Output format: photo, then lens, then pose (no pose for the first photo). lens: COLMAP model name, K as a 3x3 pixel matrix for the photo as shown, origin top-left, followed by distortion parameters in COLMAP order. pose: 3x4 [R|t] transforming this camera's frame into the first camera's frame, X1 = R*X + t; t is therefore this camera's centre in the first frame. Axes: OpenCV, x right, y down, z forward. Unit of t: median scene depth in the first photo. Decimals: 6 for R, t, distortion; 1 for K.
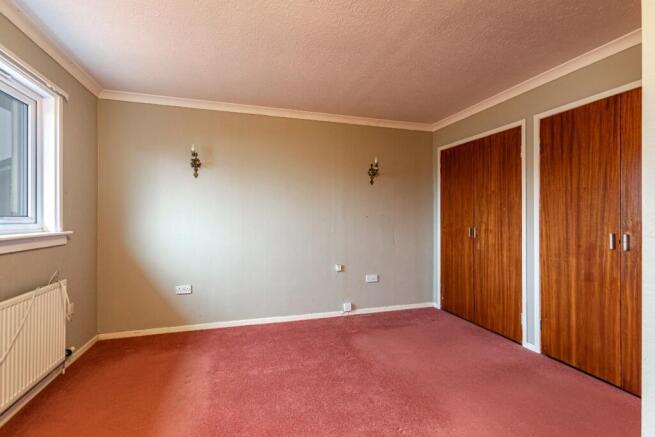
lens RADIAL K [[294.9, 0, 326.0], [0, 294.9, 217.1], [0, 0, 1]] dist [-0.000226, 0.001175]
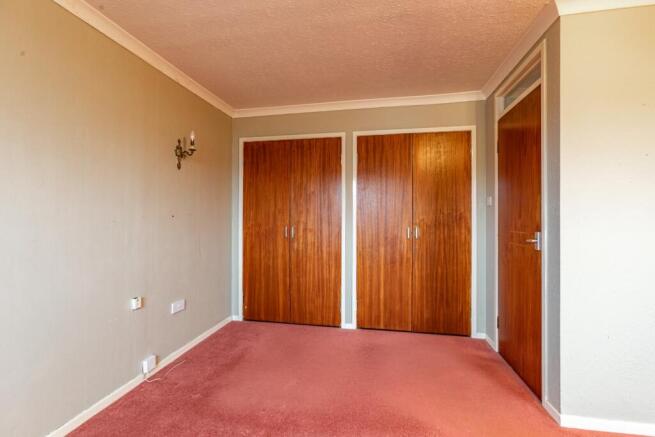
lens RADIAL K [[294.9, 0, 326.0], [0, 294.9, 217.1], [0, 0, 1]] dist [-0.000226, 0.001175]
pose [[0.480957, -0.002769, 0.876740, -0.336737], [0.002238, 0.999996, 0.001931, -0.000147], [-0.876741, 0.001033, 0.480961, 0.445359]]
